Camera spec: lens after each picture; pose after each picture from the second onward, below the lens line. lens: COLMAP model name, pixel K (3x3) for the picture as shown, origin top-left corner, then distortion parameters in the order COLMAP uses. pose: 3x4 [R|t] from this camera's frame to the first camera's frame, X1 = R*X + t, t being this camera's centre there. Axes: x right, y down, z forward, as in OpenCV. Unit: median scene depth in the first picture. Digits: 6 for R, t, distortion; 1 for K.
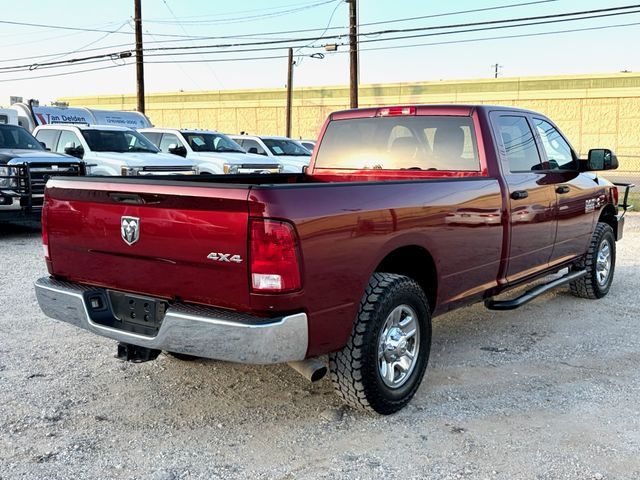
lens RADIAL K [[718.1, 0, 325.2], [0, 718.1, 218.9], [0, 0, 1]] dist [0.018901, 0.000000]
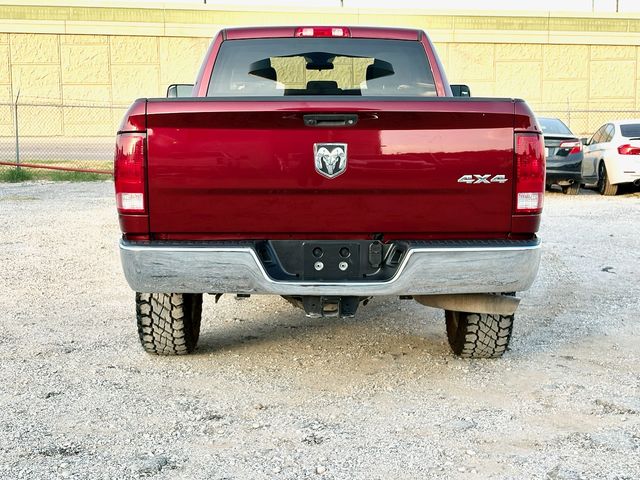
lens RADIAL K [[1063.0, 0, 320.3], [0, 1063.0, 242.3], [0, 0, 1]] dist [0.064557, 0.000000]
pose [[0.803969, -0.077569, 0.589590, -1.001465], [0.062293, 0.996987, 0.046224, 0.052533], [-0.591399, -0.000435, 0.806379, 0.031307]]
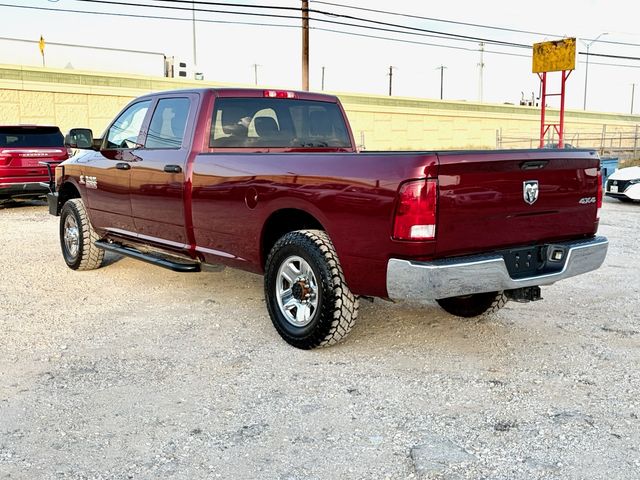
lens RADIAL K [[747.0, 0, 319.2], [0, 747.0, 238.2], [0, 0, 1]] dist [0.057913, 0.000000]
pose [[0.281554, -0.131516, 0.950490, -1.568152], [0.096963, 0.989392, 0.108176, -0.078344], [-0.954634, 0.061705, 0.291320, 0.976526]]
